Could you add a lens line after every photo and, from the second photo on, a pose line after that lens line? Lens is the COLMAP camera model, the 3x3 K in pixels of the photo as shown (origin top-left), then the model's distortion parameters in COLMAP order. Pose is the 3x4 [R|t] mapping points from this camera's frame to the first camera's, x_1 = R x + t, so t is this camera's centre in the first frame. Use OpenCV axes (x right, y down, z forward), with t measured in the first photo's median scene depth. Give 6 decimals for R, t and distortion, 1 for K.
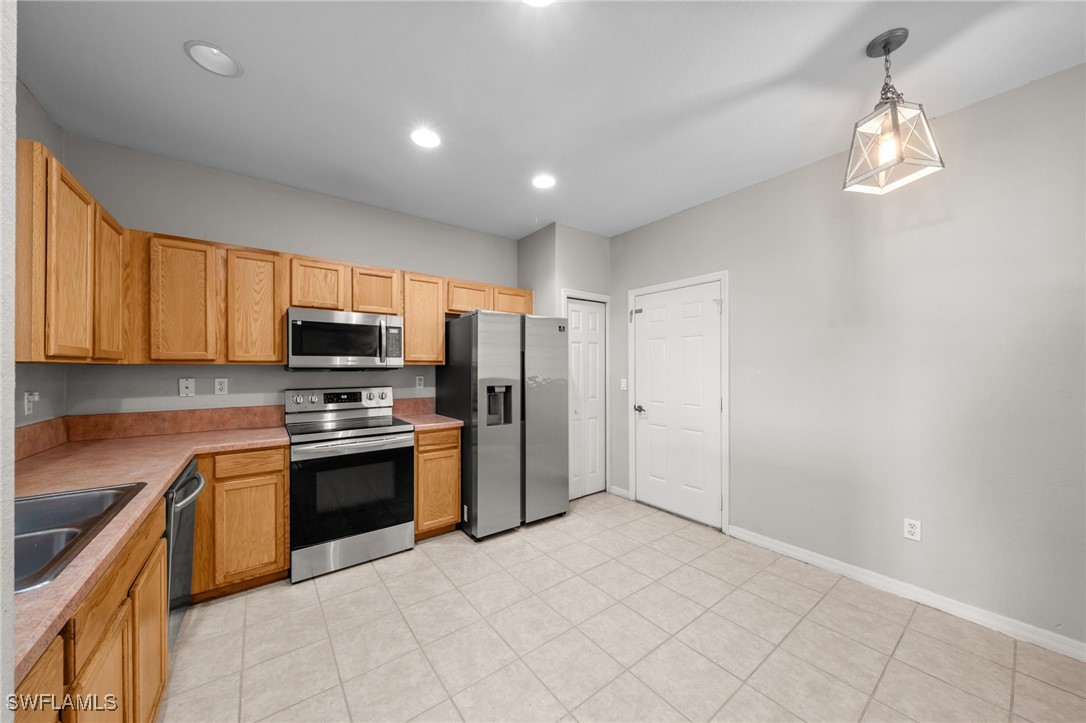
lens RADIAL K [[370.0, 0, 541.3], [0, 370.0, 366.2], [0, 0, 1]] dist [0.000153, -0.000014]
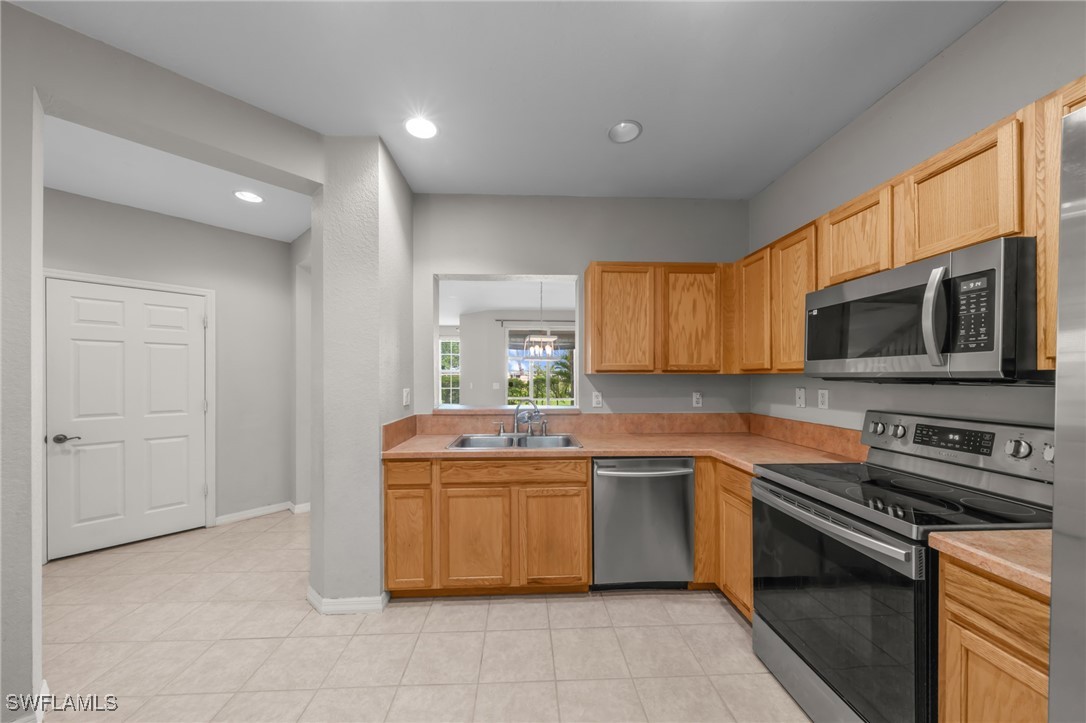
lens RADIAL K [[377.9, 0, 540.6], [0, 377.9, 376.7], [0, 0, 1]] dist [-0.003037, -0.000086]
pose [[-0.572275, 0.002149, -0.820059, 0.206234], [0.002456, 0.999997, 0.000907, 0.000856], [0.820058, -0.001495, -0.572278, 0.925308]]
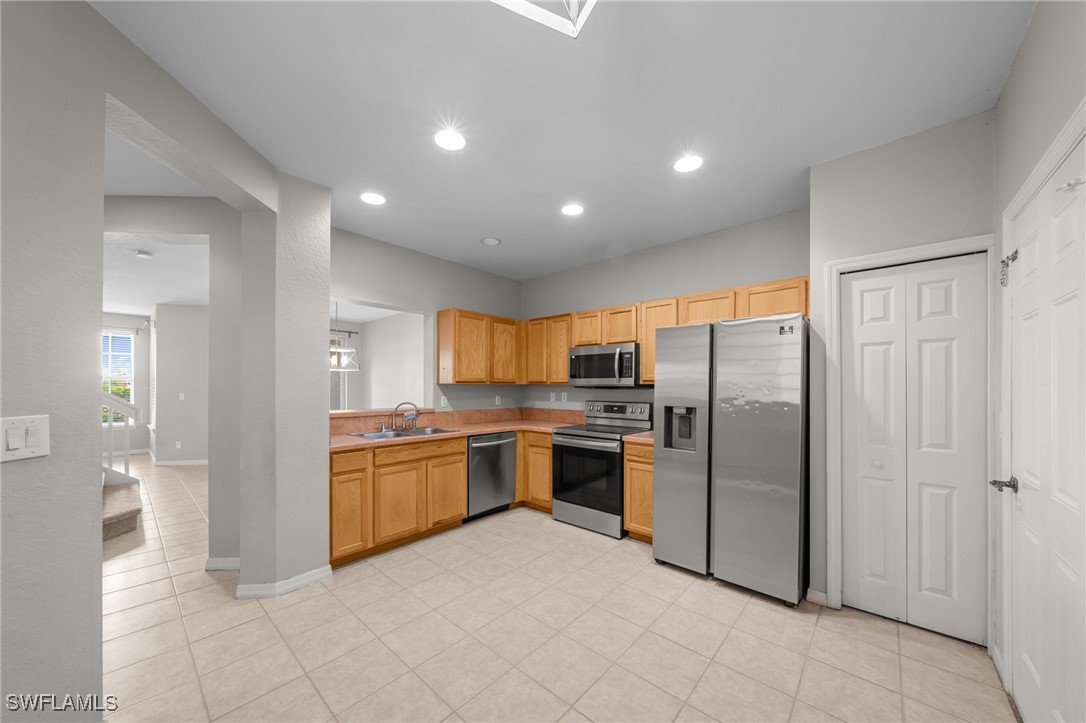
lens RADIAL K [[383.9, 0, 542.9], [0, 383.9, 385.3], [0, 0, 1]] dist [0.000688, 0.000014]
pose [[0.194513, -0.001356, -0.980899, 0.831366], [-0.002069, 0.999996, -0.001793, 0.003166], [0.980898, 0.002379, 0.194510, 0.533186]]
